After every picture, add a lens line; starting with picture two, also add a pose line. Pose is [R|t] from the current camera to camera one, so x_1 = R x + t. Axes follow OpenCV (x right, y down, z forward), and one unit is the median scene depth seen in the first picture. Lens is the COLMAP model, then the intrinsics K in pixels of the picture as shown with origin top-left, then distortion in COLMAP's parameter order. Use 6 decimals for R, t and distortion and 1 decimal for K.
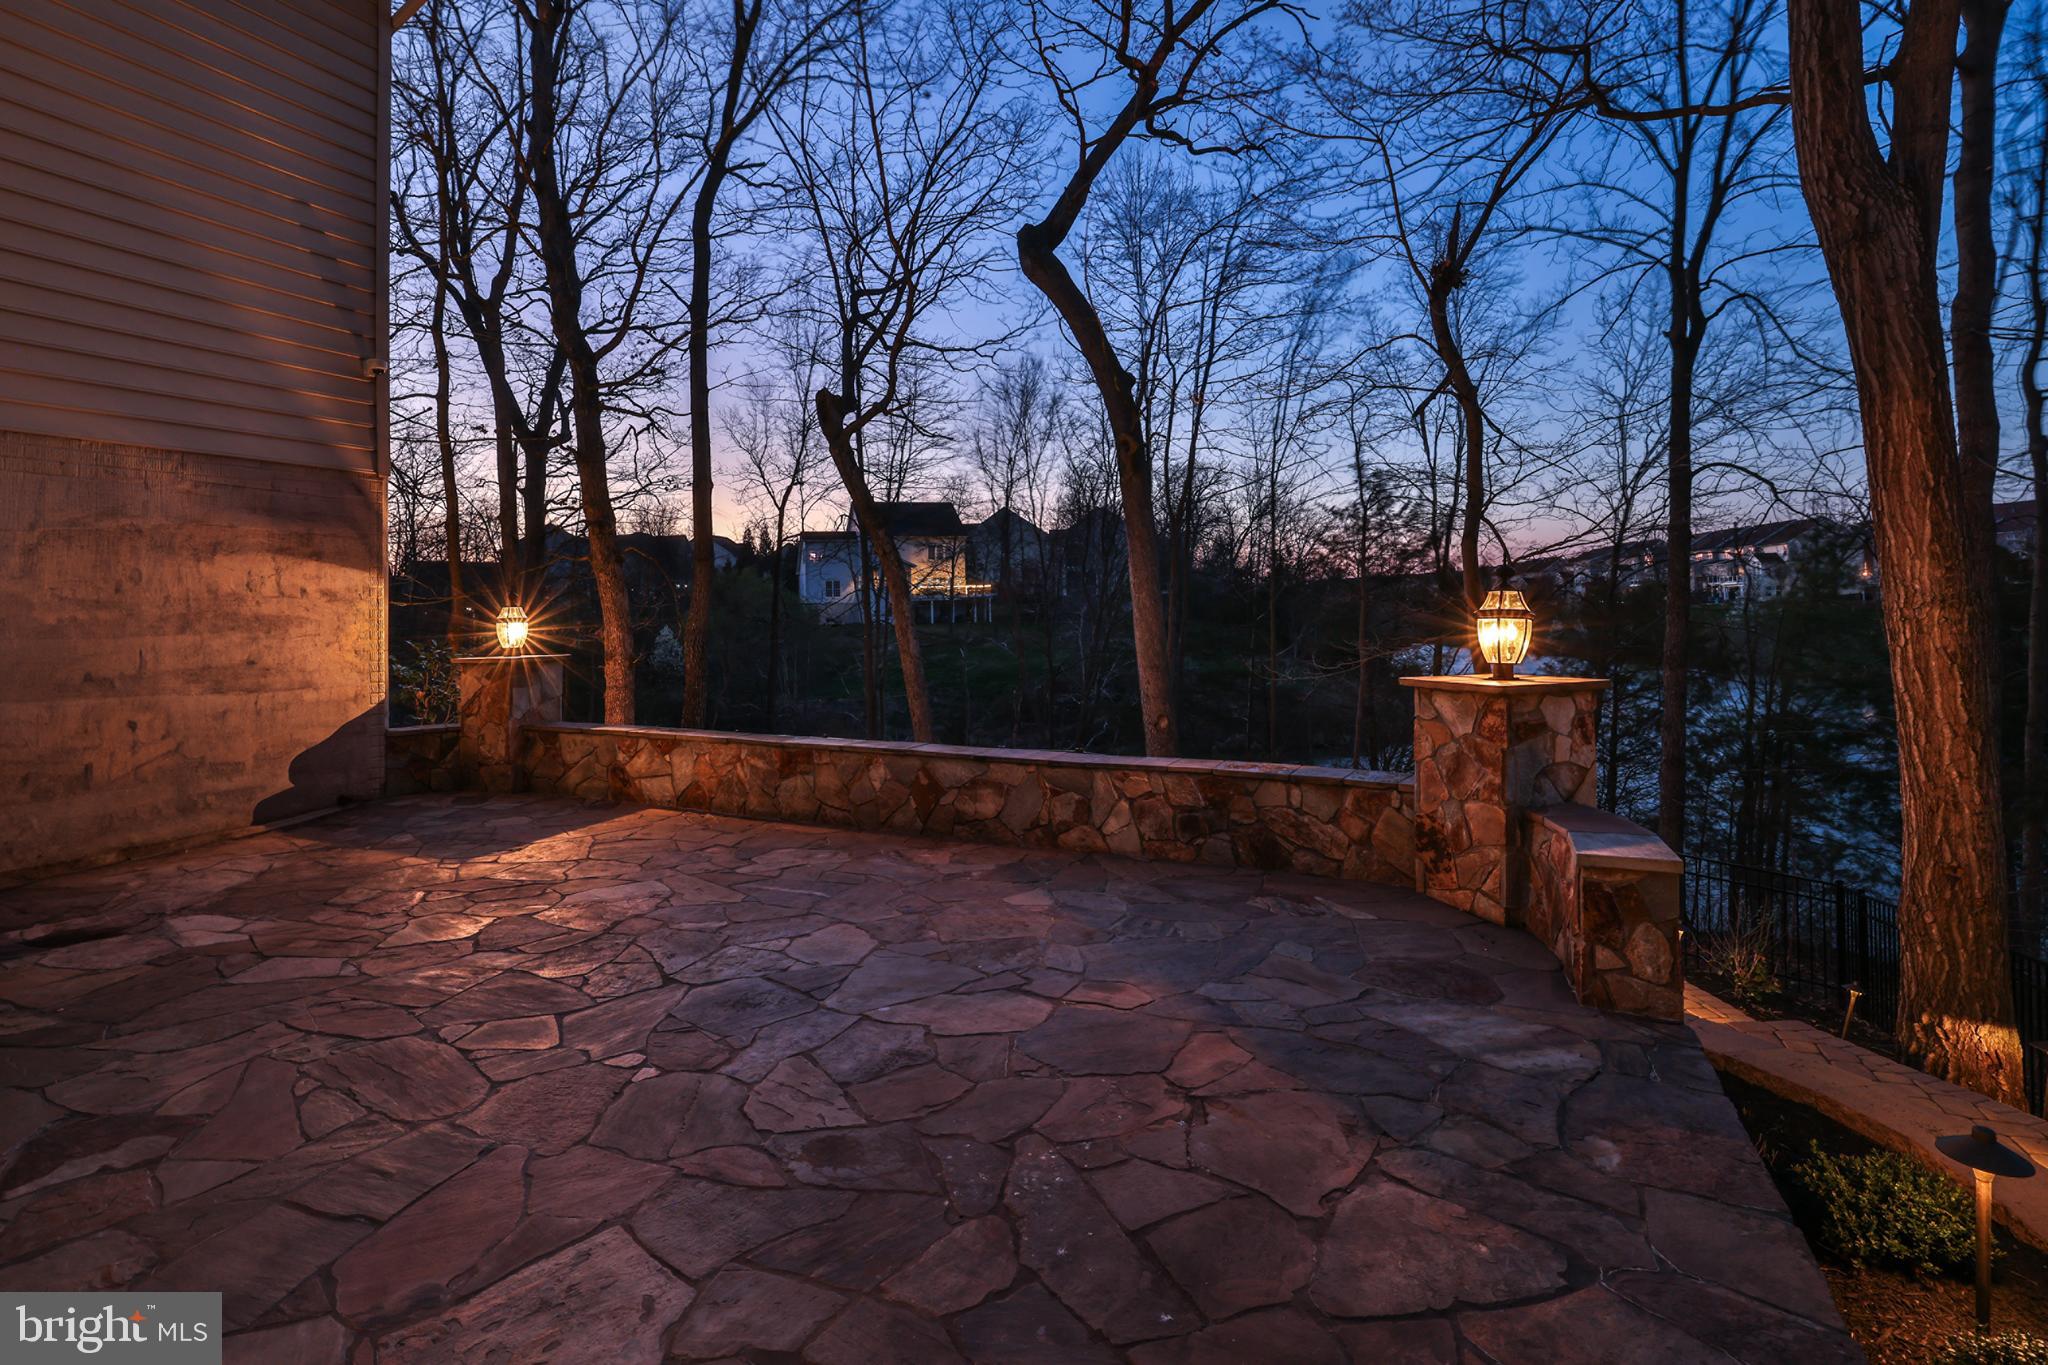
lens RADIAL K [[922.1, 0, 1028.3], [0, 922.1, 610.2], [0, 0, 1]] dist [-0.001299, 0.000300]
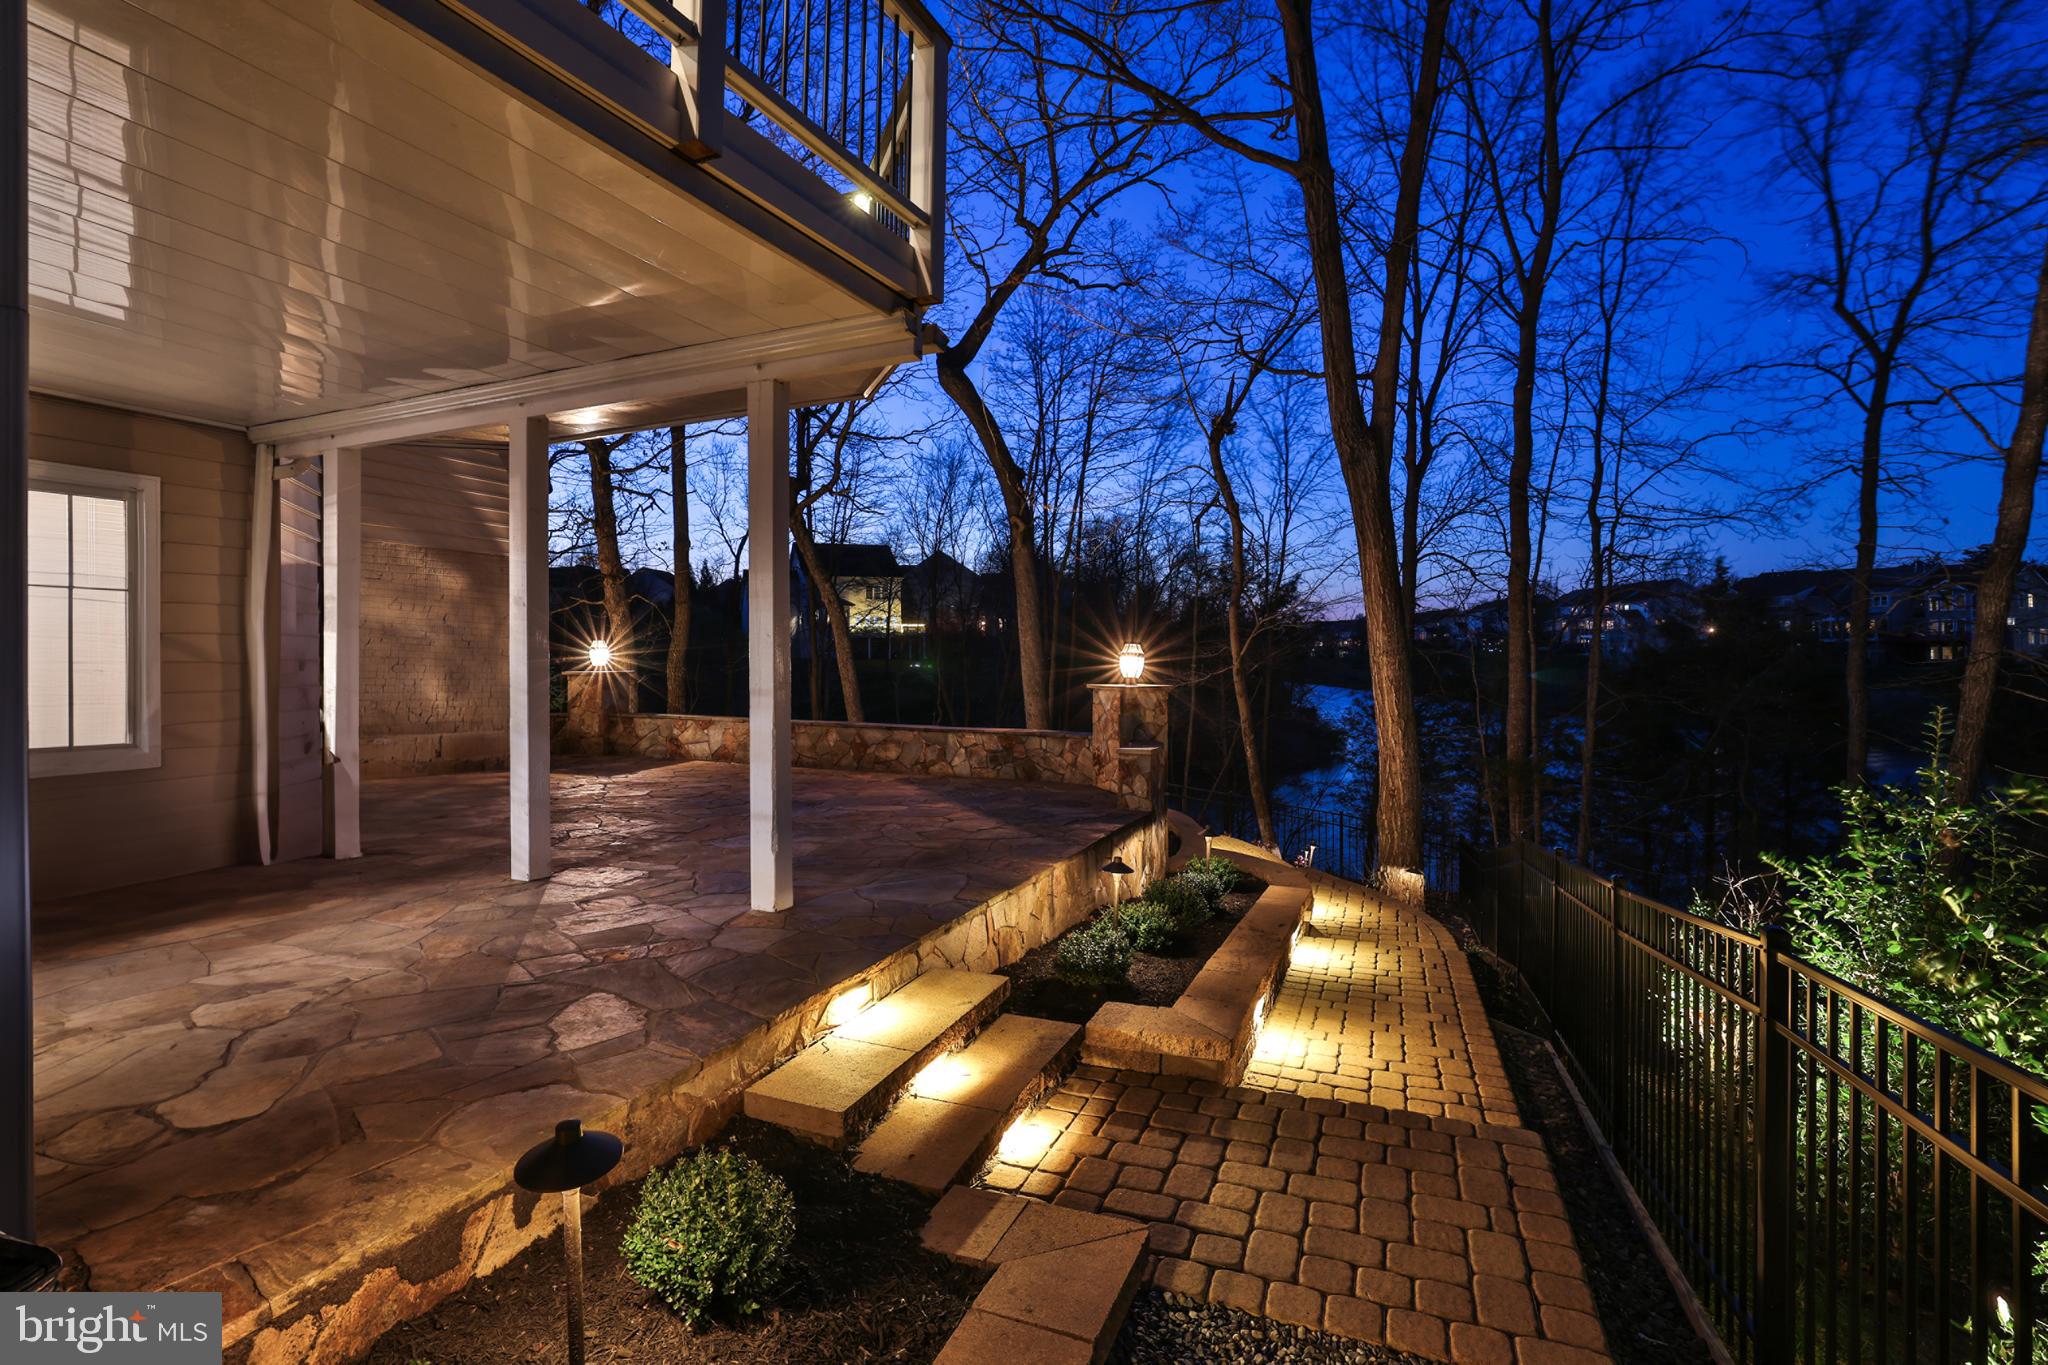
lens RADIAL K [[885.7, 0, 1024.0], [0, 885.7, 682.5], [0, 0, 1]] dist [-0.002775, 0.012951]
pose [[0.997480, 0.015819, 0.069162, 0.029878], [-0.018391, 0.999157, 0.036714, -0.000445], [-0.068522, -0.037893, 0.996930, -0.249513]]
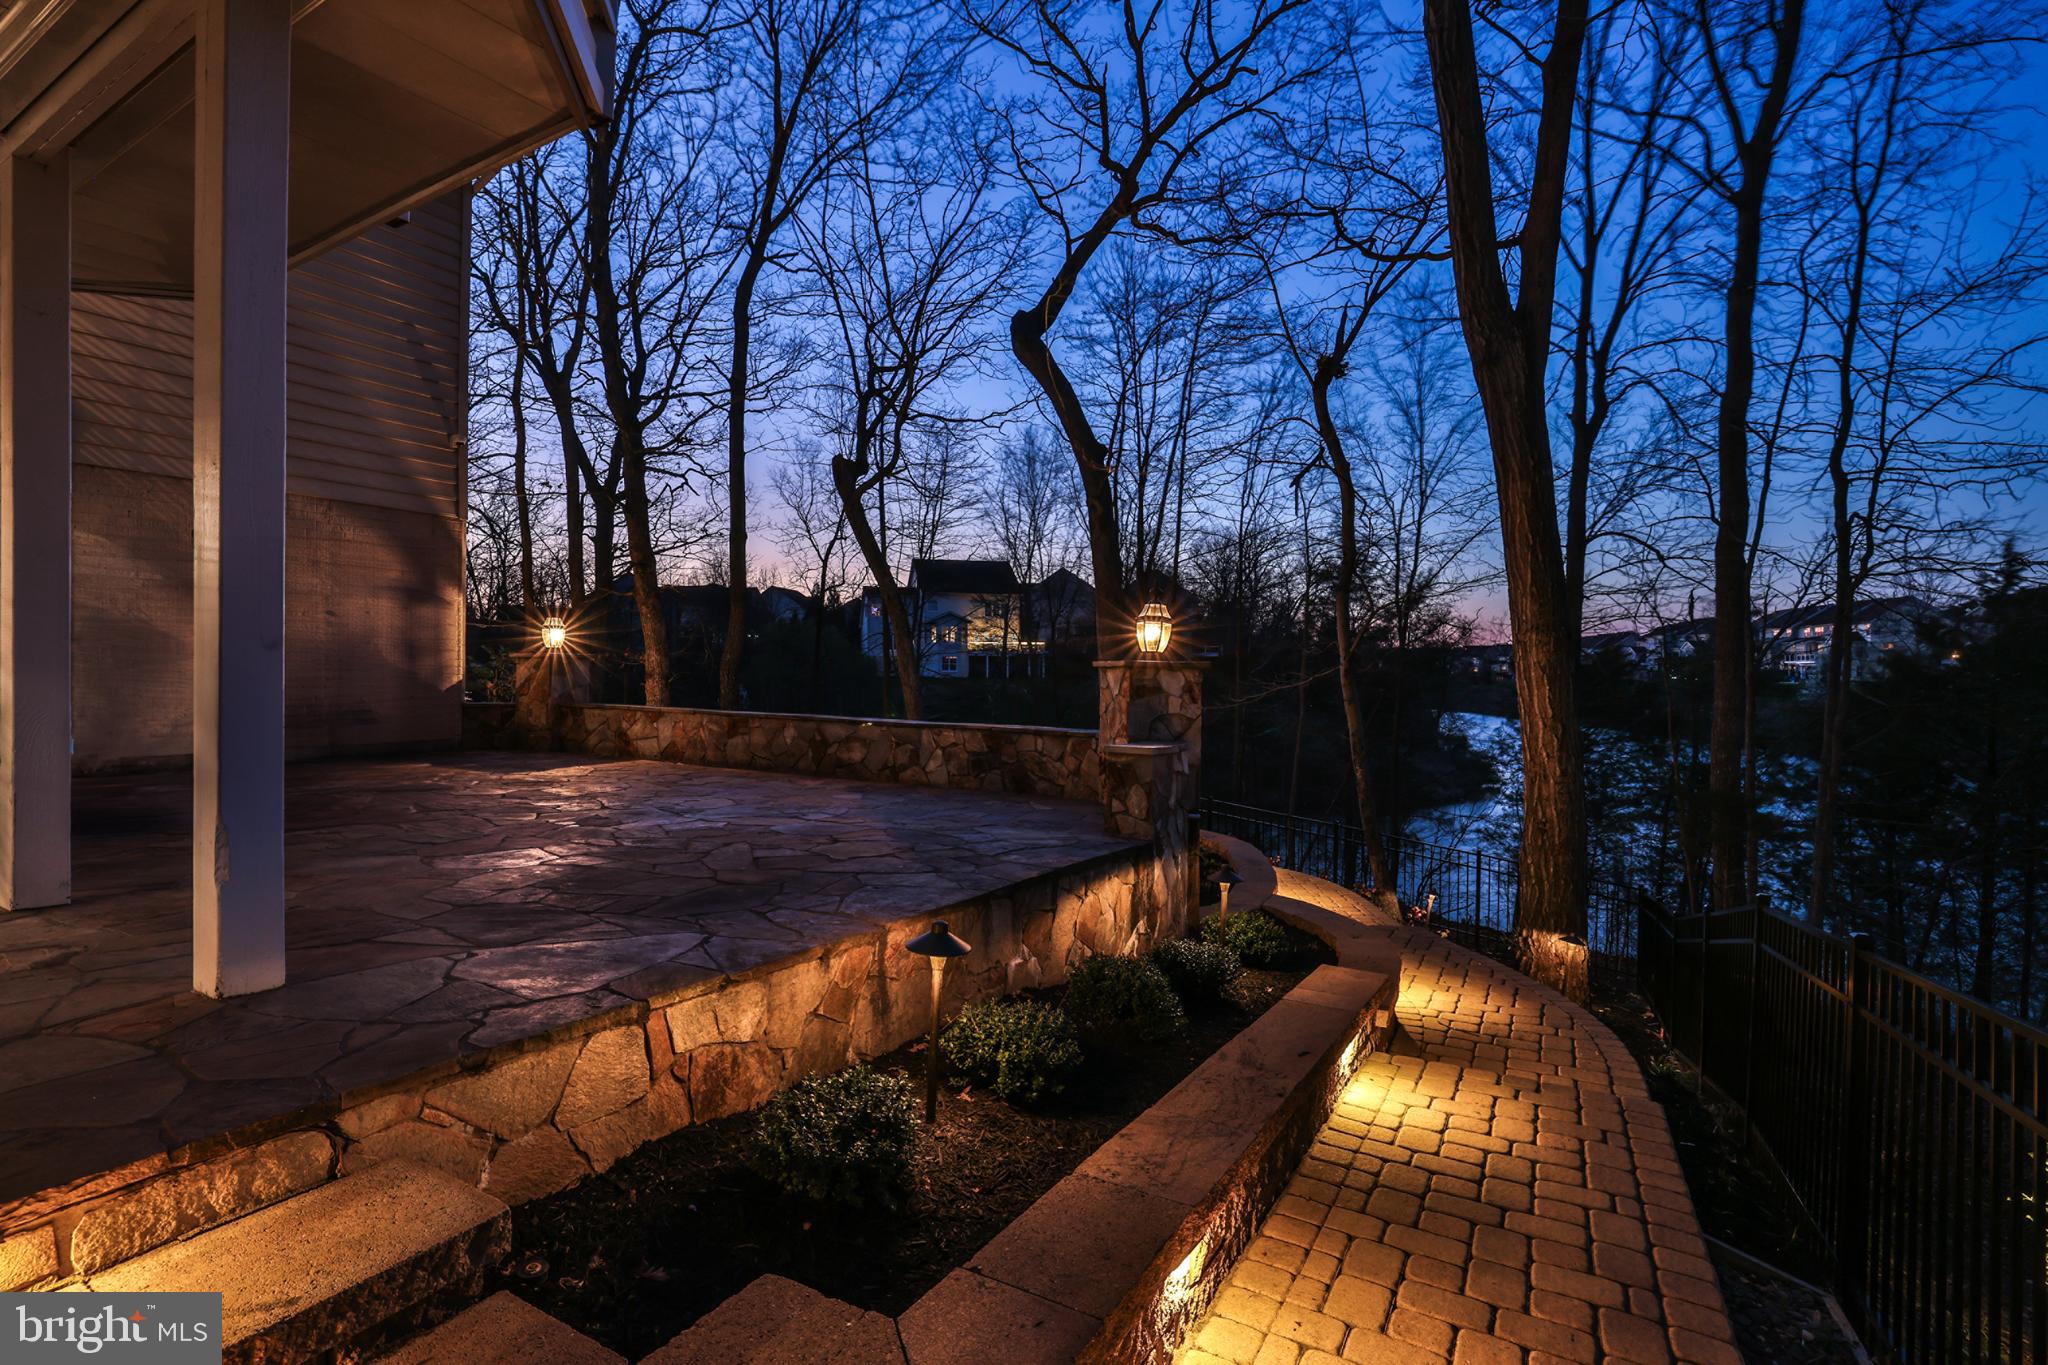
lens RADIAL K [[901.5, 0, 1033.3], [0, 901.5, 697.2], [0, 0, 1]] dist [0.010638, 0.000428]
pose [[0.997598, 0.031312, -0.061787, 0.099527], [-0.029424, 0.999079, 0.031240, 0.021834], [0.062708, -0.029347, 0.997600, -0.124479]]
